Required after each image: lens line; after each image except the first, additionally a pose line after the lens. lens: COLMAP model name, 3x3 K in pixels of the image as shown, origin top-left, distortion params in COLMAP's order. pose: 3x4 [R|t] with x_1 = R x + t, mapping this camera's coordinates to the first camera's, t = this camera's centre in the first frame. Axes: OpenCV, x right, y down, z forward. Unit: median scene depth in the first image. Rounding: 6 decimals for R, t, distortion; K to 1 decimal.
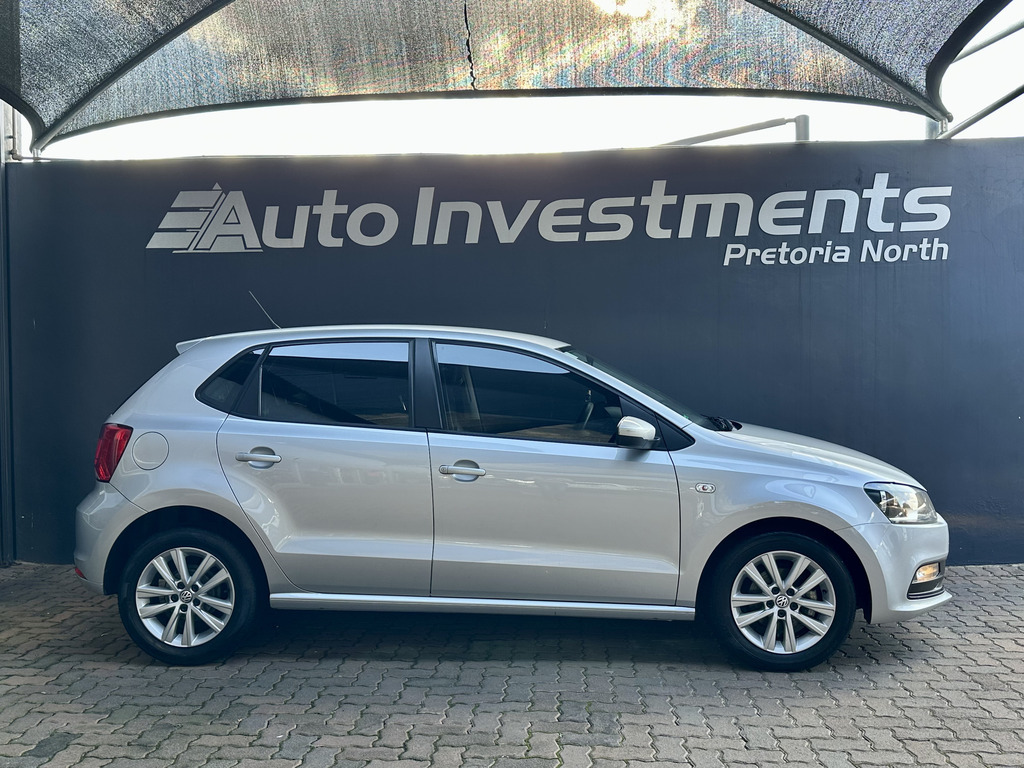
lens RADIAL K [[969.0, 0, 512.0], [0, 969.0, 384.0], [0, 0, 1]] dist [0.188018, -0.406873]
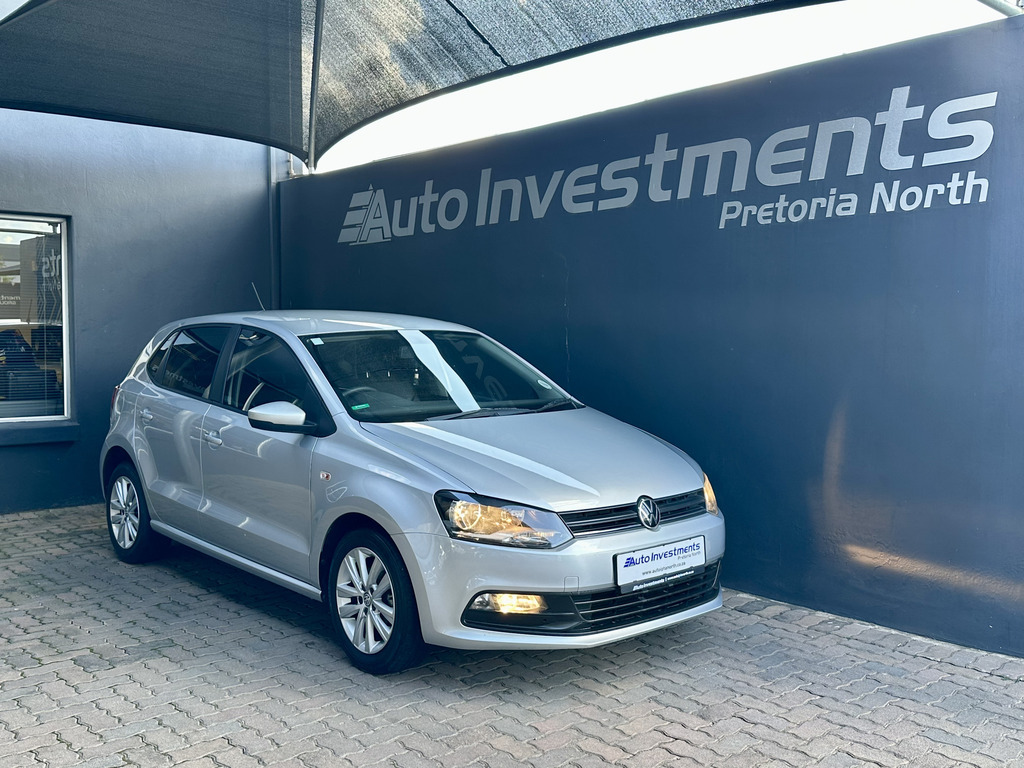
lens RADIAL K [[1021.4, 0, 500.6], [0, 1021.4, 384.1], [0, 0, 1]] dist [0.186603, -0.397485]
pose [[0.687896, 0.050412, -0.724057, 0.729698], [-0.015865, 0.998391, 0.054439, -0.034503], [0.725636, -0.025961, 0.687589, 0.261948]]
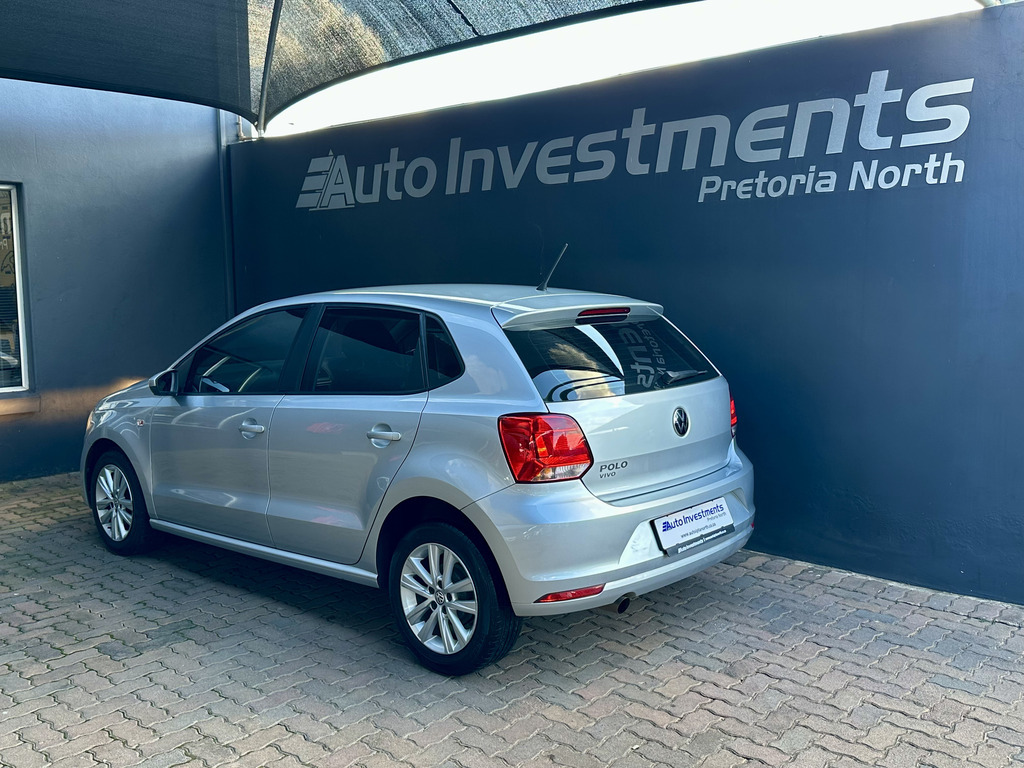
lens RADIAL K [[969.0, 0, 512.0], [0, 969.0, 384.0], [0, 0, 1]] dist [0.188018, -0.406873]
pose [[0.767237, 0.075241, -0.636935, 0.656112], [-0.004086, 0.993648, 0.112459, -0.058206], [0.641351, -0.083680, 0.762671, 0.218490]]
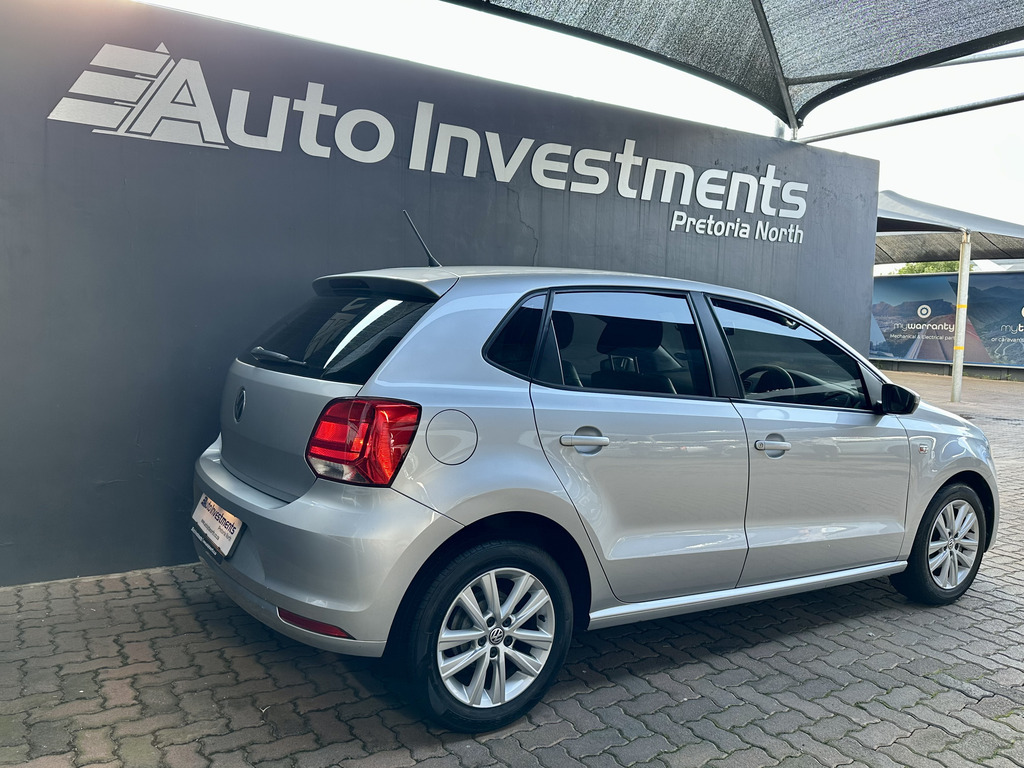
lens RADIAL K [[821.6, 0, 525.8], [0, 821.6, 385.6], [0, 0, 1]] dist [0.122672, -0.208222]
pose [[0.808657, -0.011848, 0.588161, -0.454322], [-0.035679, 0.996969, 0.069138, -0.007646], [-0.587197, -0.076895, 0.805783, 0.345398]]
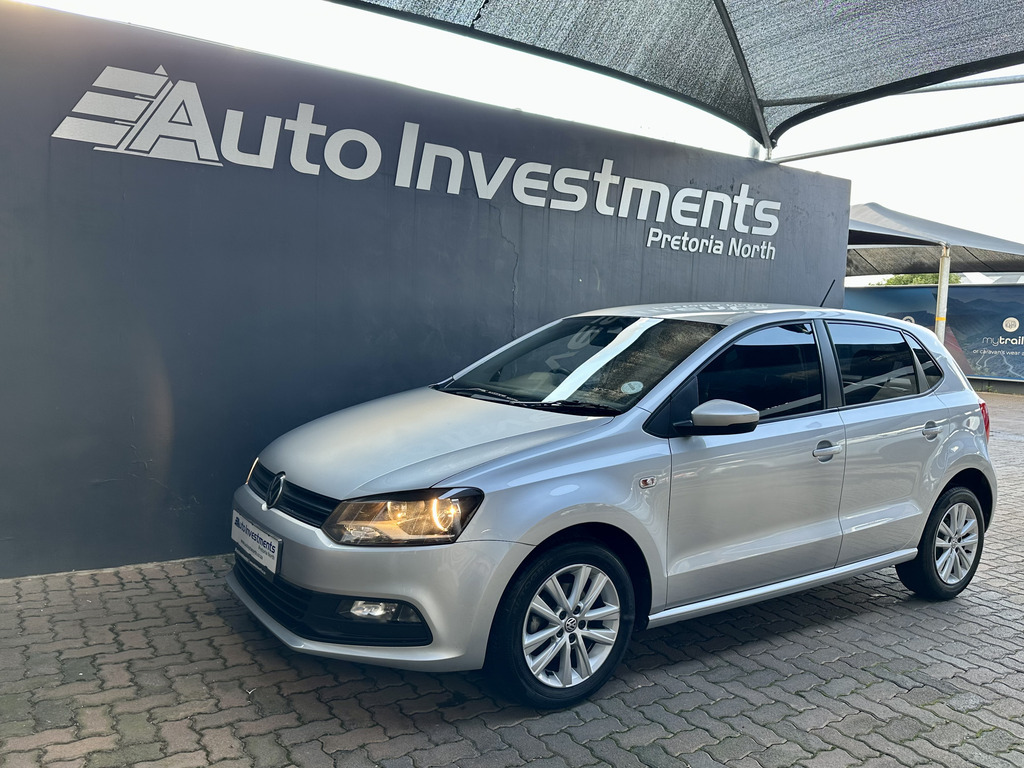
lens RADIAL K [[823.3, 0, 525.0], [0, 823.3, 388.1], [0, 0, 1]] dist [0.143181, -0.259971]
pose [[0.801418, 0.000306, 0.598104, -0.469141], [-0.049475, 0.996607, 0.065784, -0.014110], [-0.596054, -0.082311, 0.798714, 0.307725]]
